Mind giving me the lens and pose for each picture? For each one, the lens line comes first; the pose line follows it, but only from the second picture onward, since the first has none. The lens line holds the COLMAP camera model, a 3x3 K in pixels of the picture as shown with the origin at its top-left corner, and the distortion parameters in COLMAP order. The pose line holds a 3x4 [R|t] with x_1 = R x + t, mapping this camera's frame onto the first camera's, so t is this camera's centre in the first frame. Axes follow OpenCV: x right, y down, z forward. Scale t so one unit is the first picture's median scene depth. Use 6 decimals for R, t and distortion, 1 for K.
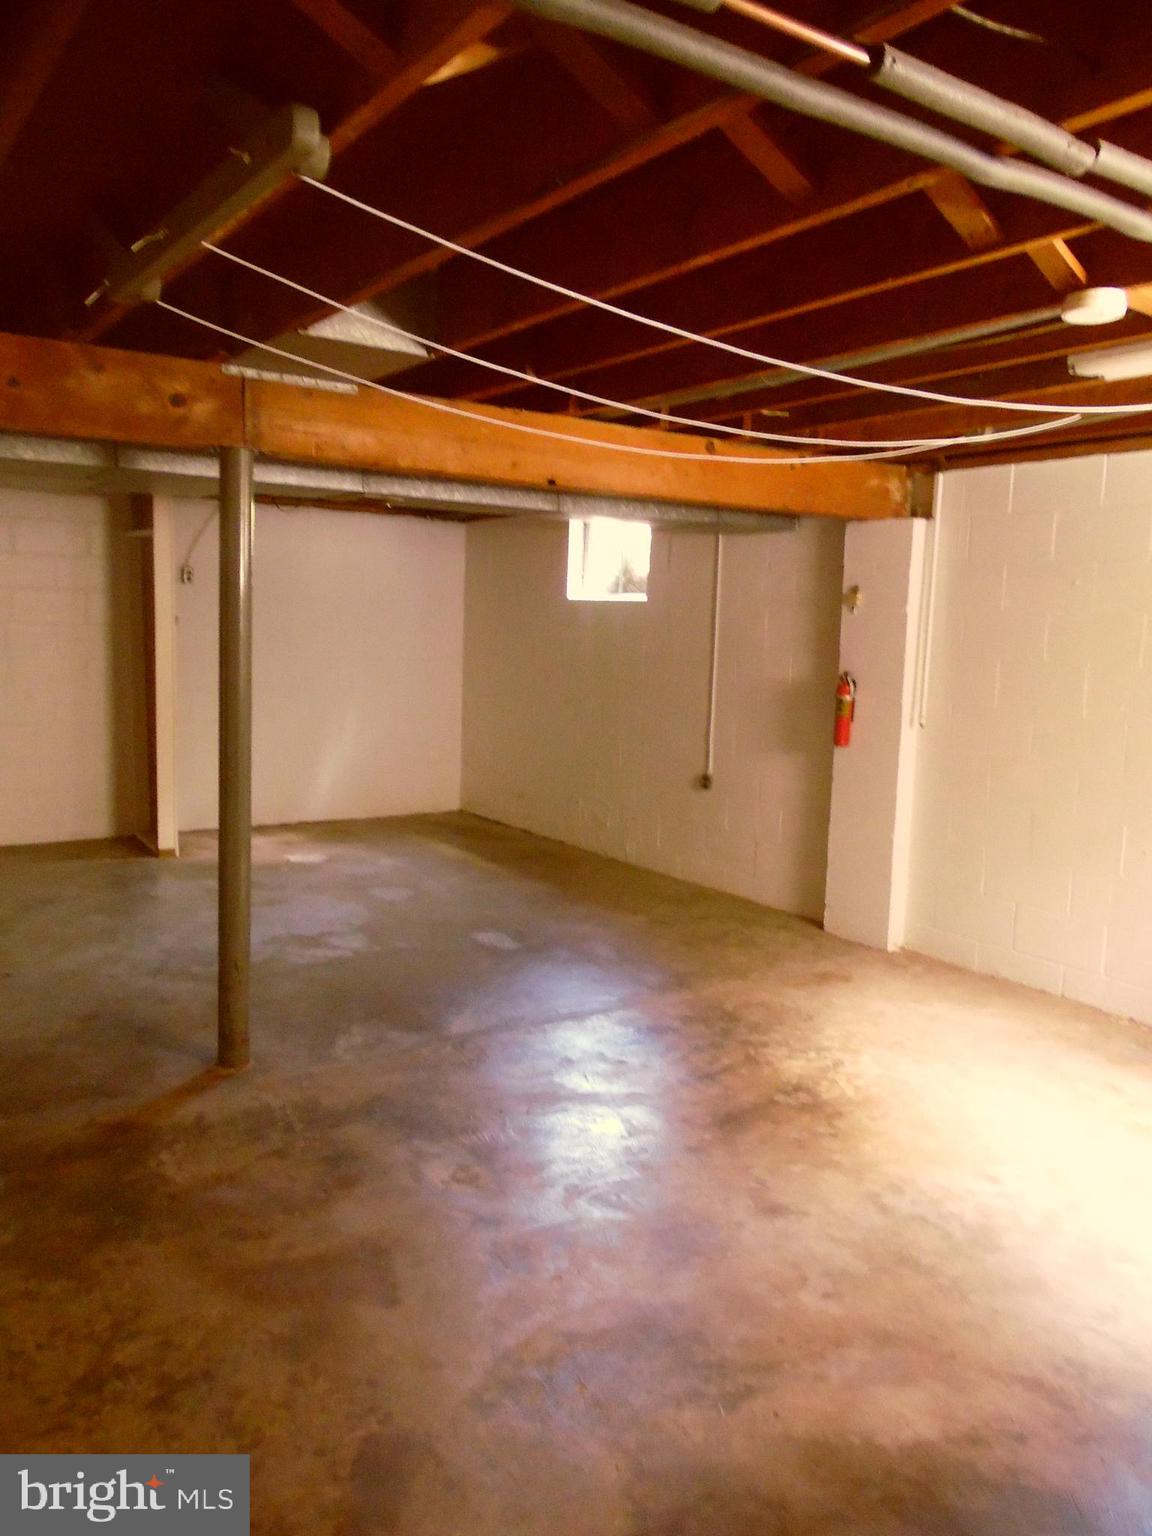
lens RADIAL K [[1161.9, 0, 581.1], [0, 1161.9, 771.2], [0, 0, 1]] dist [-0.018857, 0.060802]
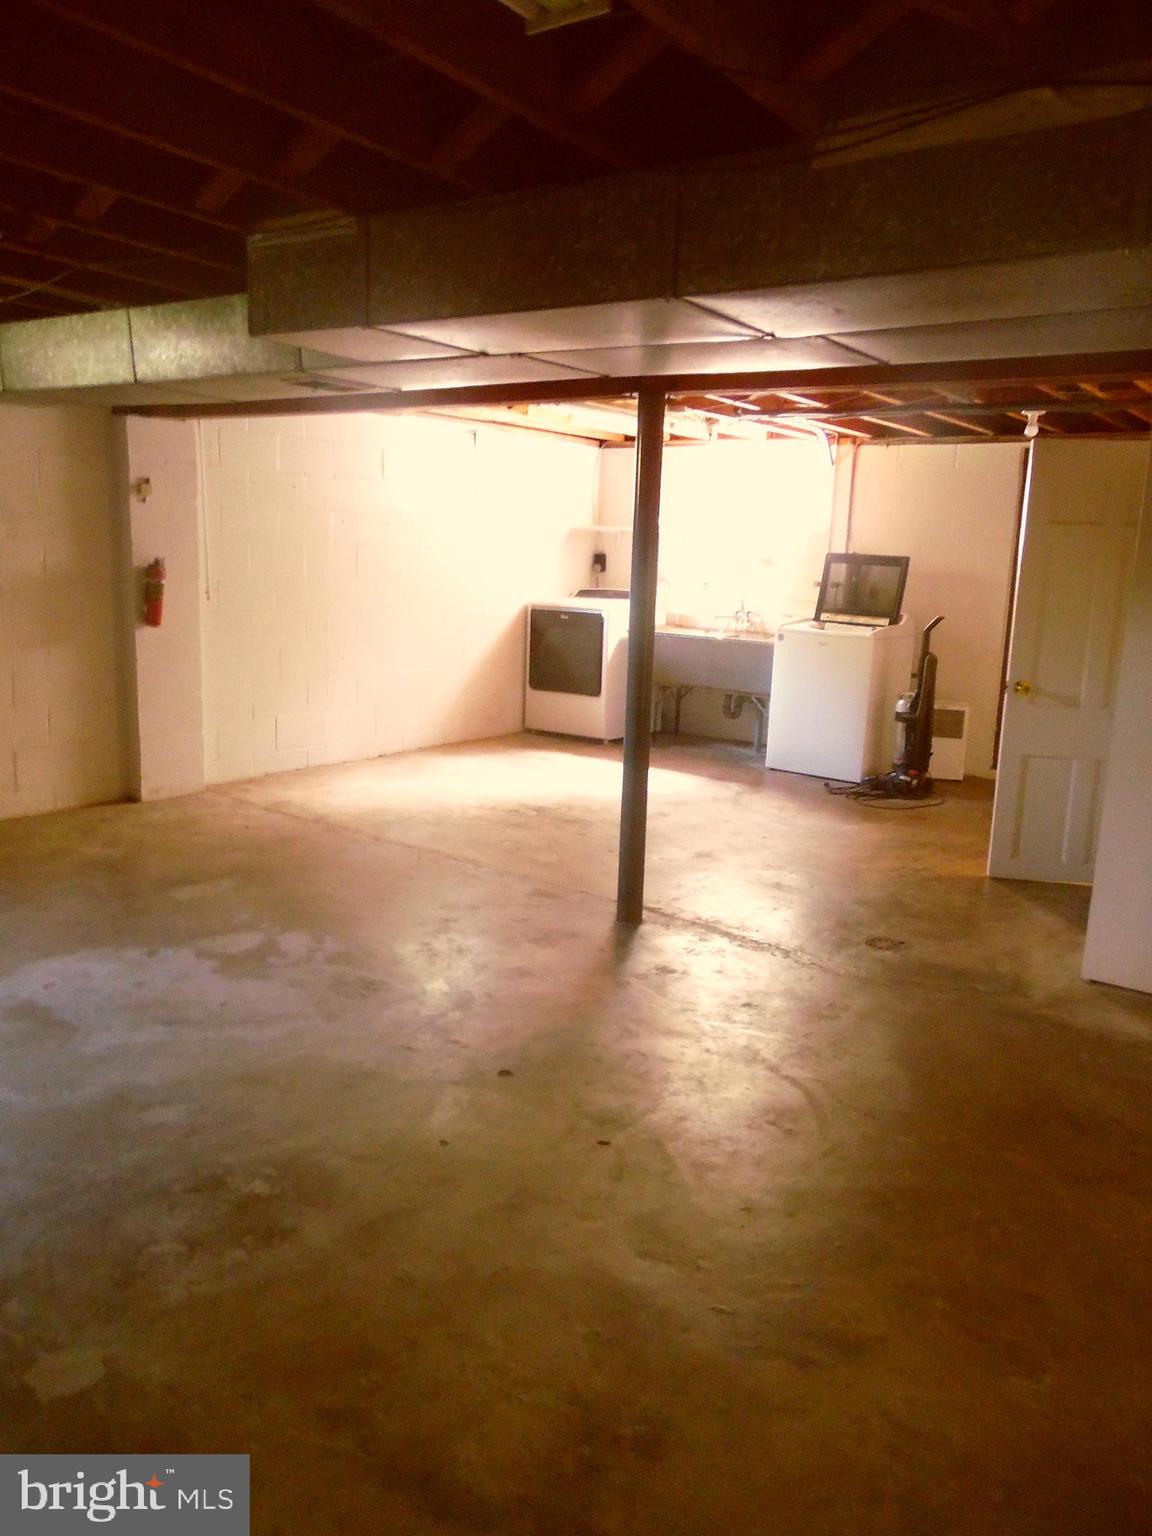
lens RADIAL K [[1161.9, 0, 576.1], [0, 1161.9, 765.7], [0, 0, 1]] dist [-0.018857, 0.060802]
pose [[-0.337171, -0.216980, 0.916098, -1.243410], [0.070959, 0.964453, 0.254549, -0.191956], [-0.938765, 0.150832, -0.309789, 1.304721]]
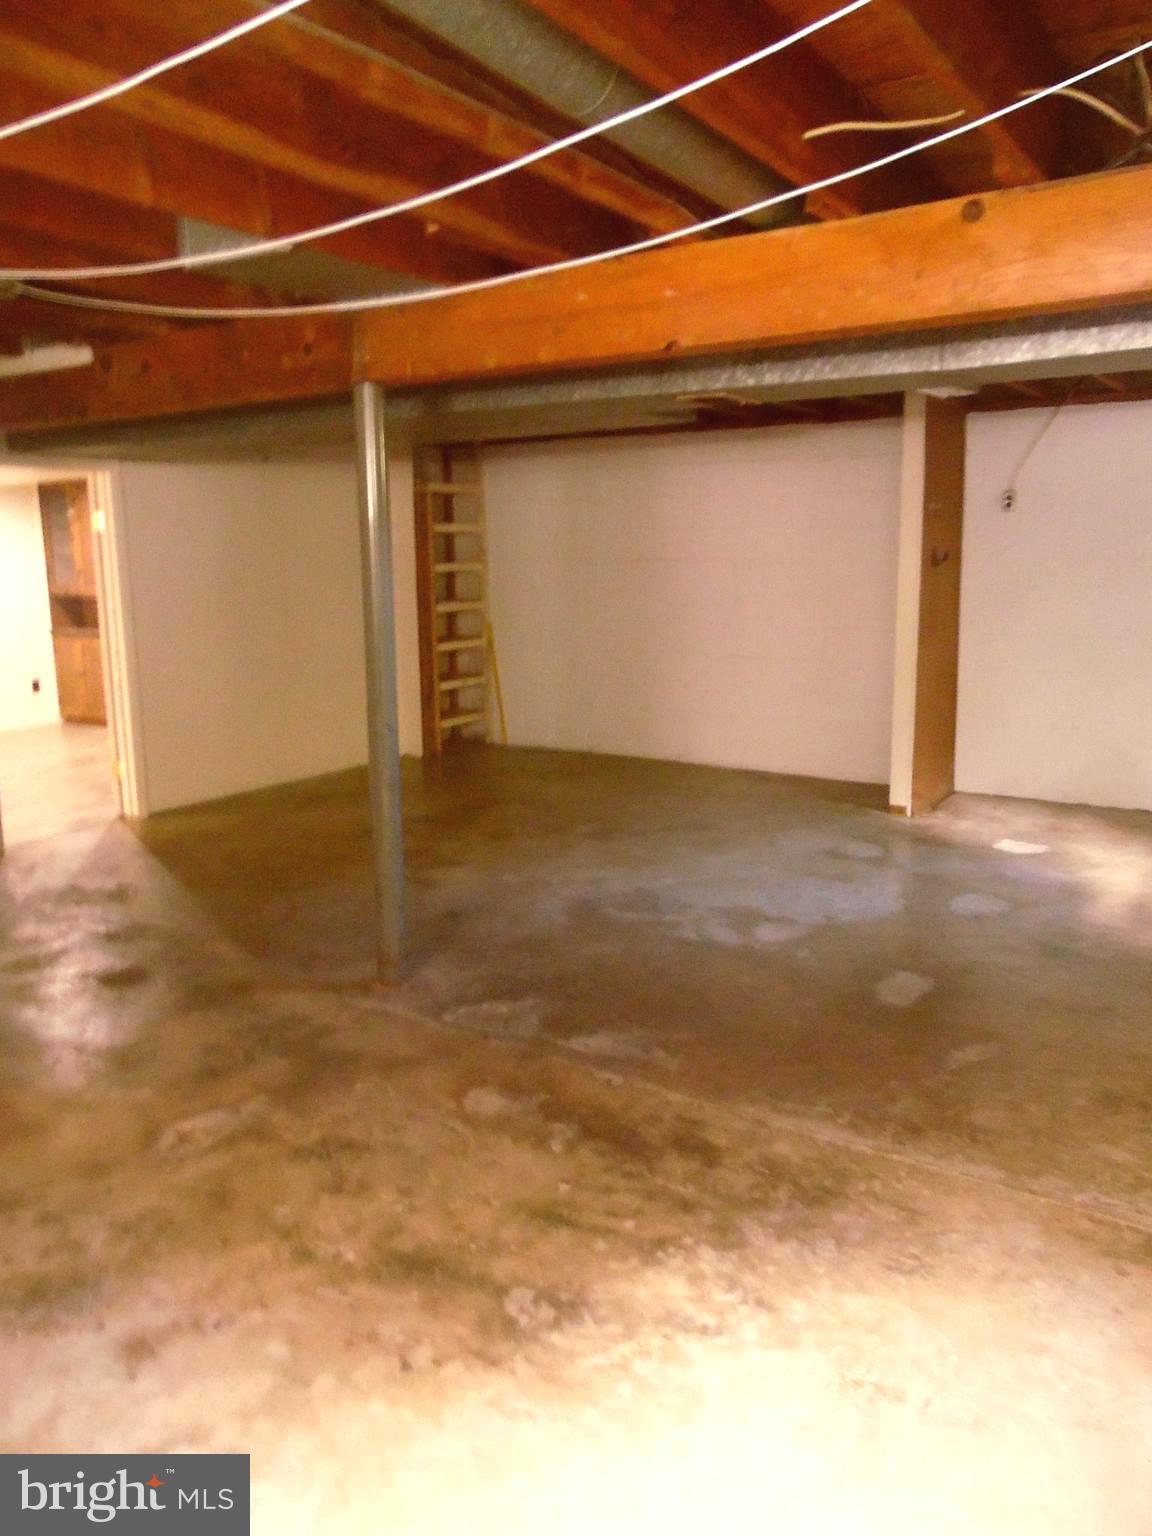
lens RADIAL K [[1161.9, 0, 576.0], [0, 1161.9, 763.5], [0, 0, 1]] dist [-0.018857, 0.060802]
pose [[0.372795, 0.135418, -0.917979, 0.646642], [-0.098476, 0.989481, 0.105974, -0.064135], [0.922674, 0.050892, 0.382209, 0.696136]]
